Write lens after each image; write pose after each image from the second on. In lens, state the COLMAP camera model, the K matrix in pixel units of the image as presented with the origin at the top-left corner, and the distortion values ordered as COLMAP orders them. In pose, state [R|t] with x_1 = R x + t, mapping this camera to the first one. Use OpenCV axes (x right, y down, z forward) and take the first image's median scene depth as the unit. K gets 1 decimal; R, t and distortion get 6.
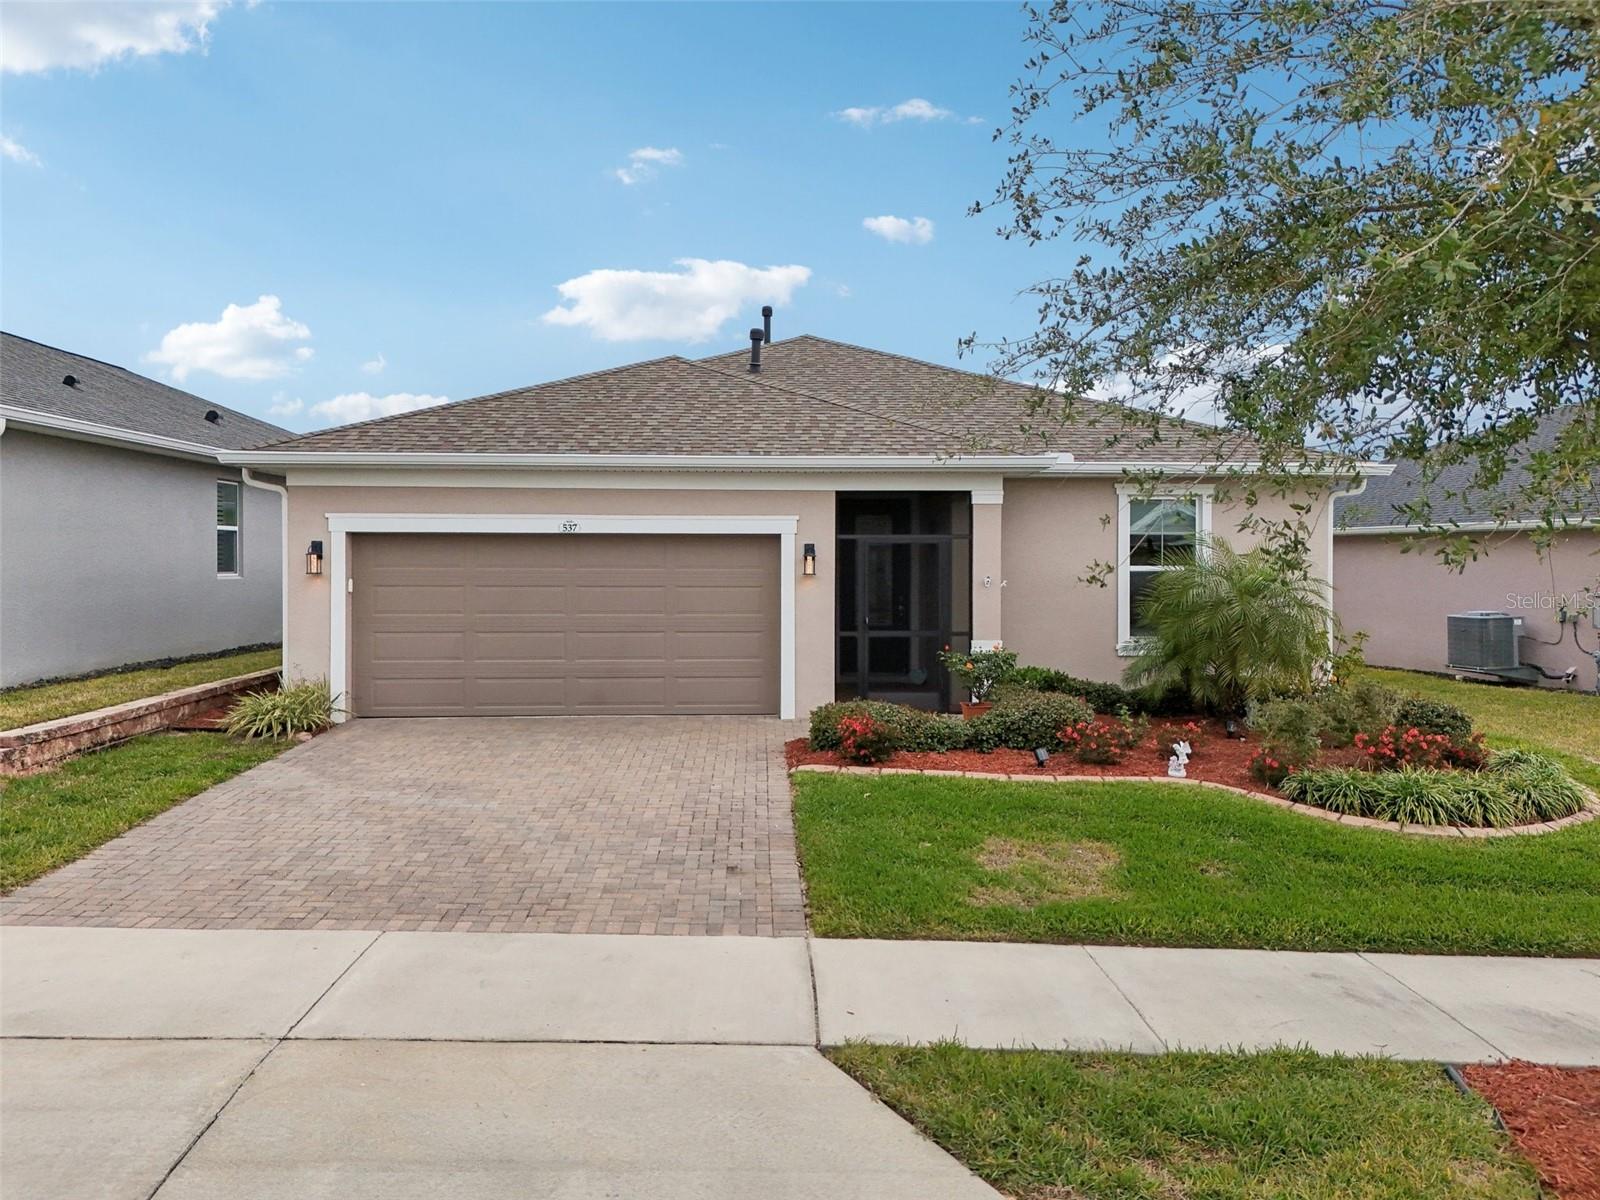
lens RADIAL K [[1165.4, 0, 792.1], [0, 1165.4, 602.3], [0, 0, 1]] dist [0.041842, -0.002567]
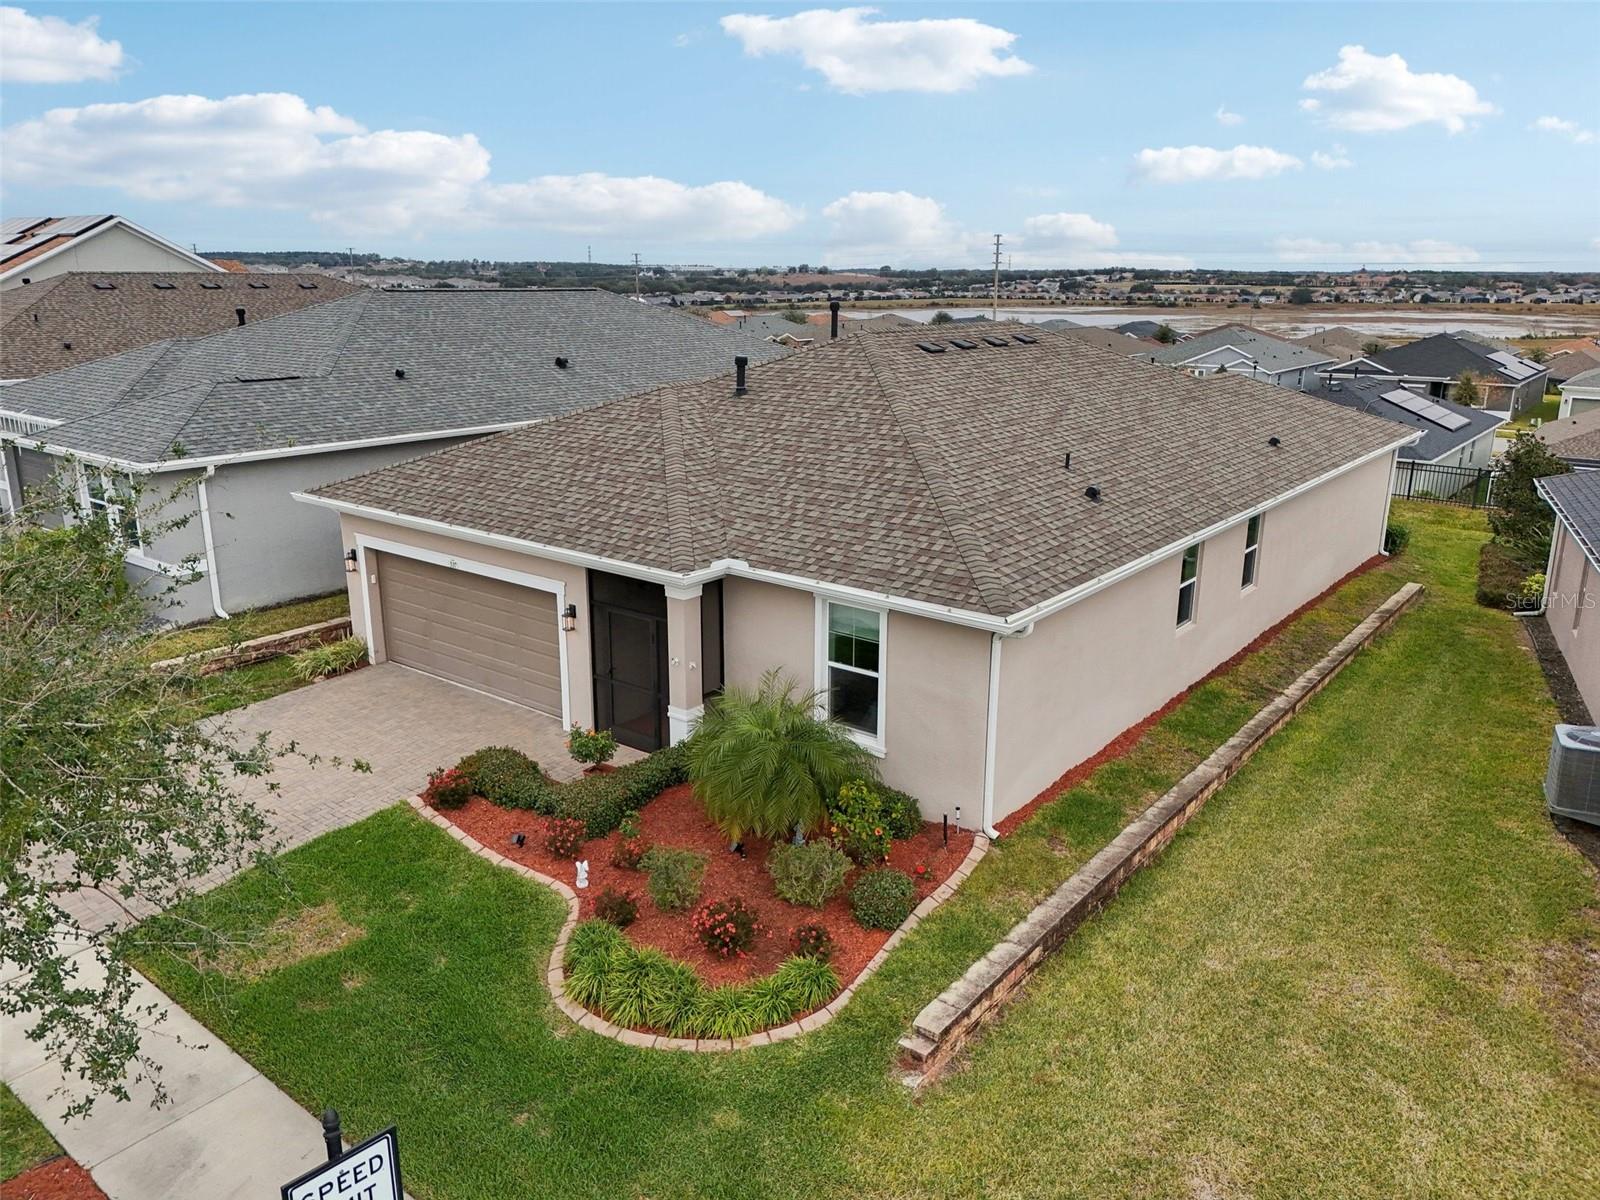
lens RADIAL K [[1165.4, 0, 792.1], [0, 1165.4, 602.3], [0, 0, 1]] dist [0.041842, -0.002567]
pose [[0.768363, 0.172559, -0.616313, 0.985060], [-0.021229, 0.969309, 0.244926, -0.369624], [0.639662, -0.175109, 0.748445, 0.207413]]
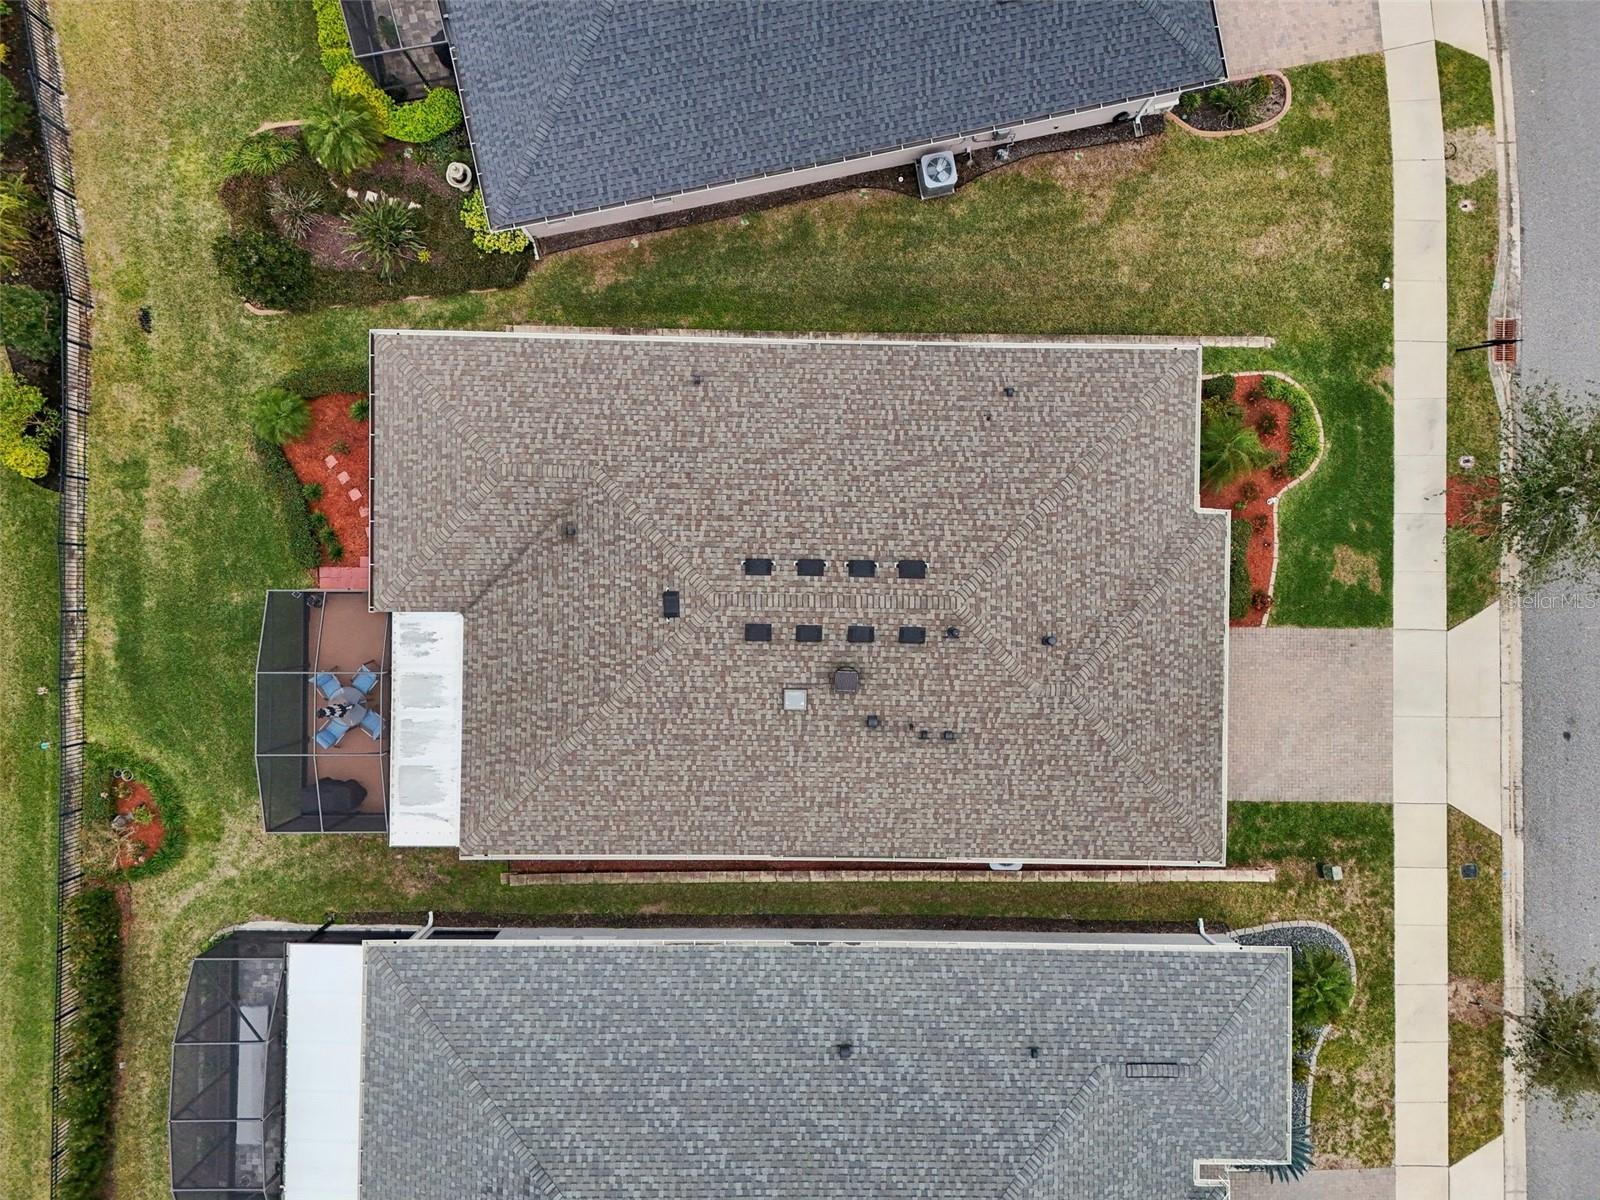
lens RADIAL K [[1165.4, 0, 792.1], [0, 1165.4, 602.3], [0, 0, 1]] dist [0.041842, -0.002567]
pose [[0.040708, -0.999129, -0.009213, 0.031275], [0.018372, -0.008470, 0.999795, -2.397935], [-0.999002, -0.040869, 0.018012, 1.765678]]
